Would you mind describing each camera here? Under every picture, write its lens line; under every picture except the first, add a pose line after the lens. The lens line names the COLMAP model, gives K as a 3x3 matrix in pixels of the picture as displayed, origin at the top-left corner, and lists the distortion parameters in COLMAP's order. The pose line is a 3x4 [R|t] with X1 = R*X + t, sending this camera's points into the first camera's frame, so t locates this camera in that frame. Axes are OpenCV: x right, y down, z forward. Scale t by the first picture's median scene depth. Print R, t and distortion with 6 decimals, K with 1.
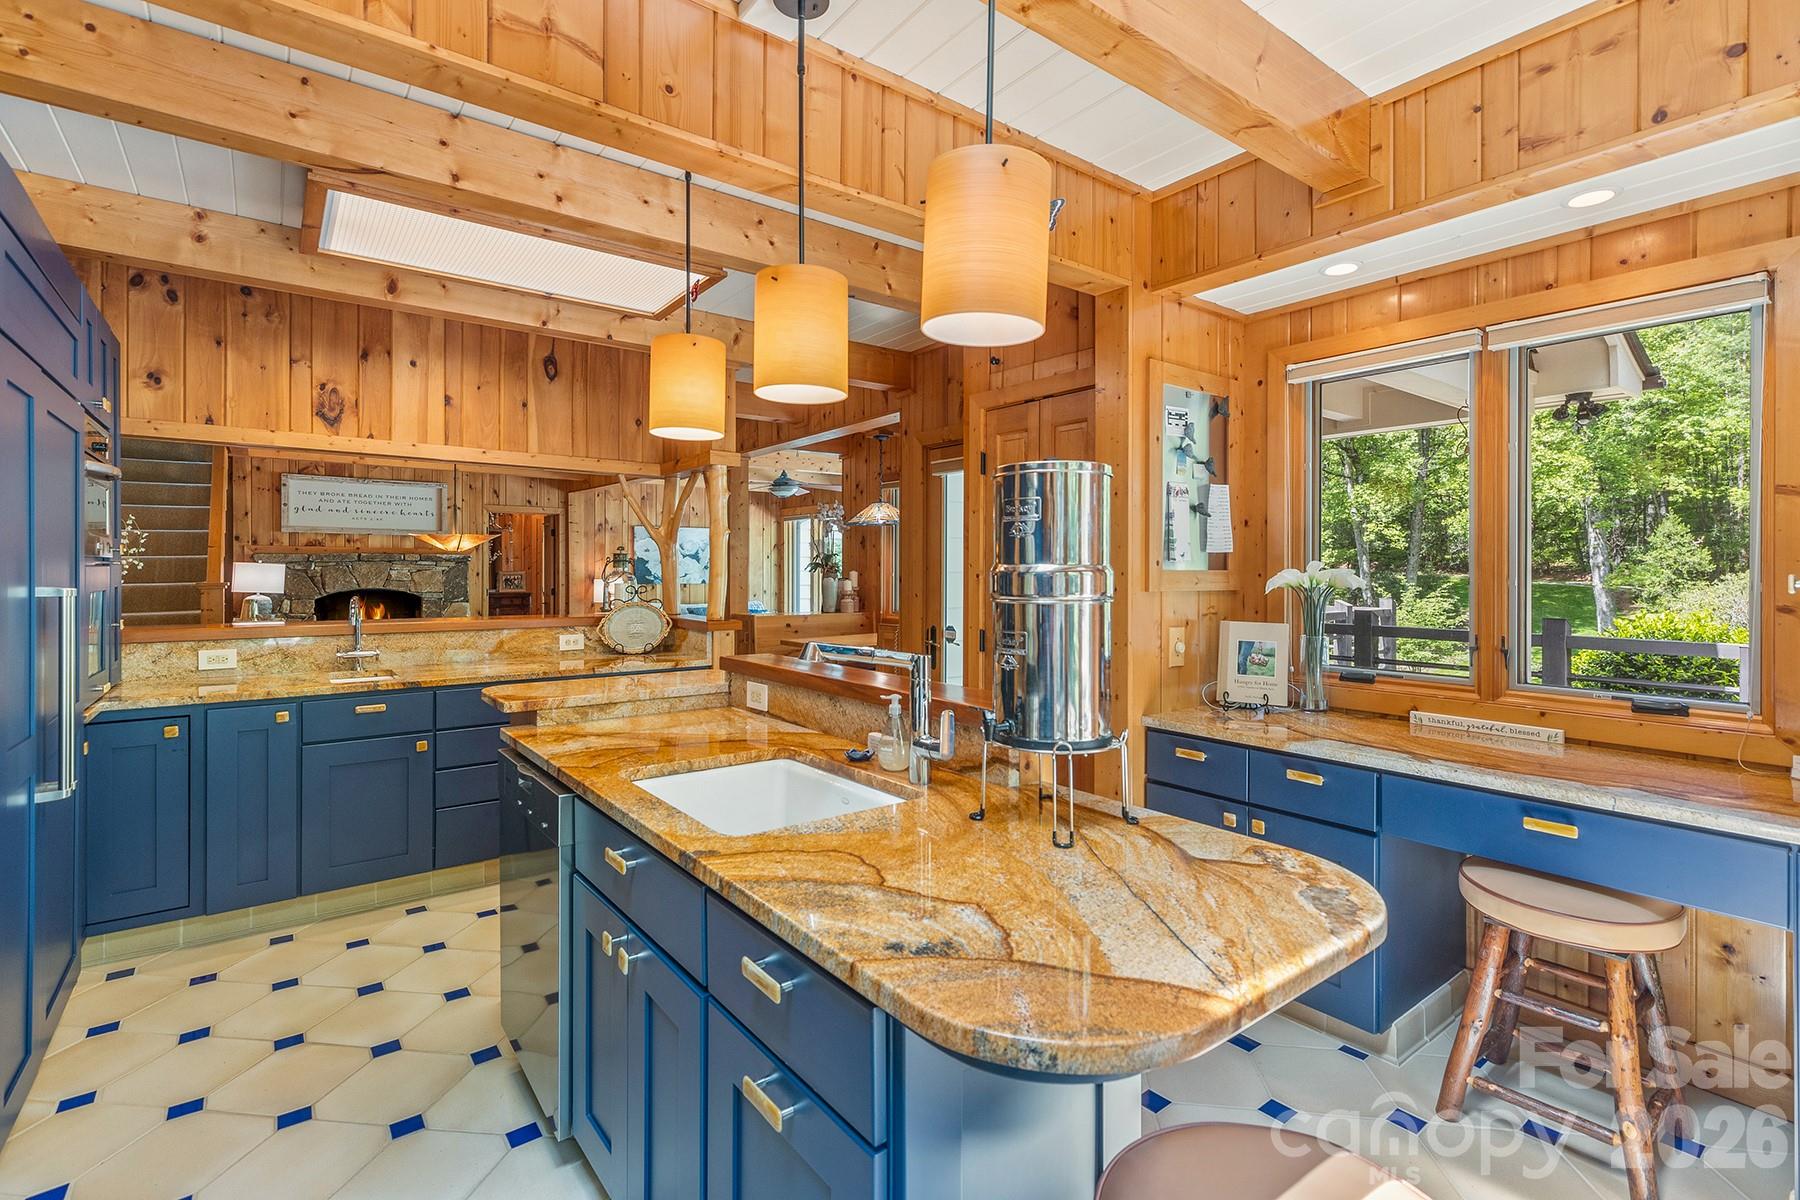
lens RADIAL K [[830.5, 0, 895.5], [0, 830.5, 570.8], [0, 0, 1]] dist [0.004432, 0.002576]
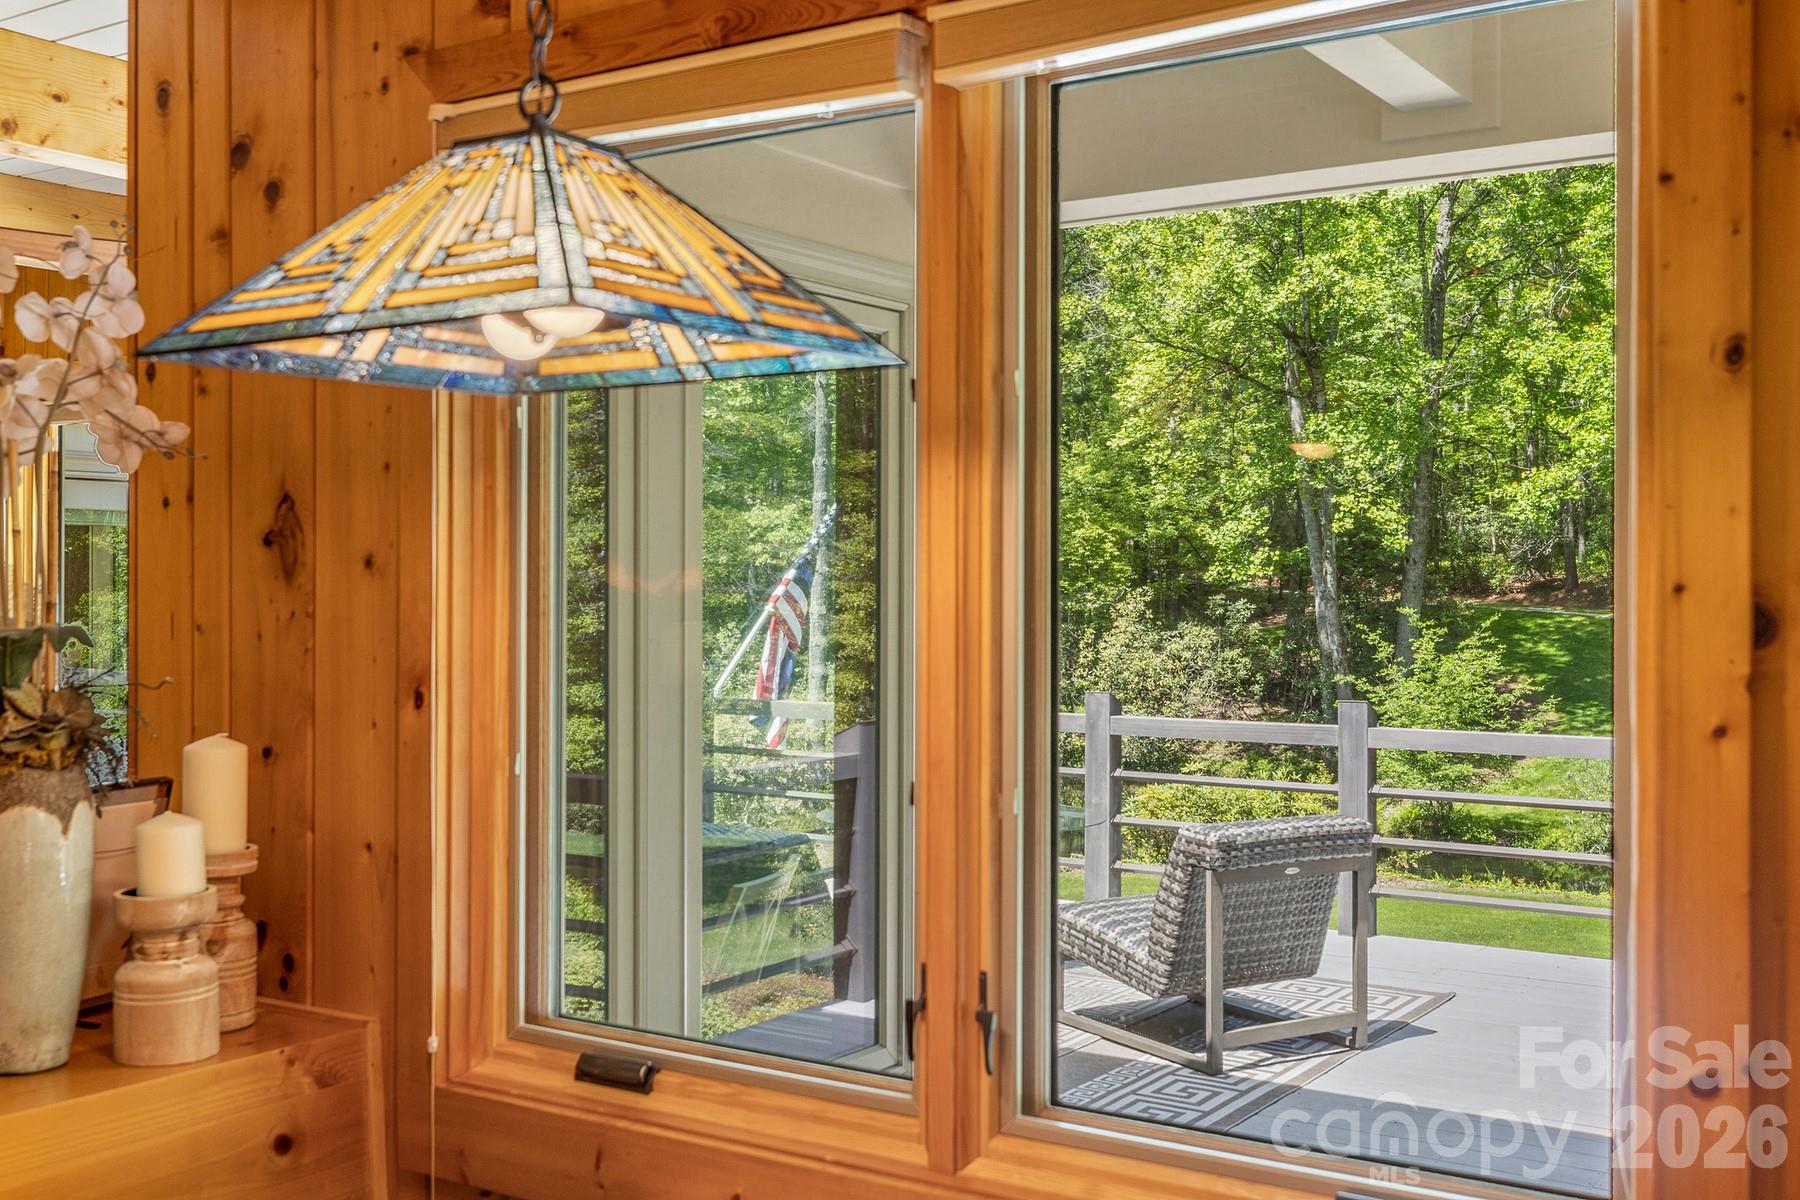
lens RADIAL K [[1832.1, 0, 891.8], [0, 1832.1, 593.6], [0, 0, 1]] dist [-0.045827, 0.000000]
pose [[0.948018, -0.003450, 0.318199, -0.040500], [0.003066, 0.999994, 0.001705, -0.025062], [-0.318203, -0.000641, 0.948022, 0.683122]]
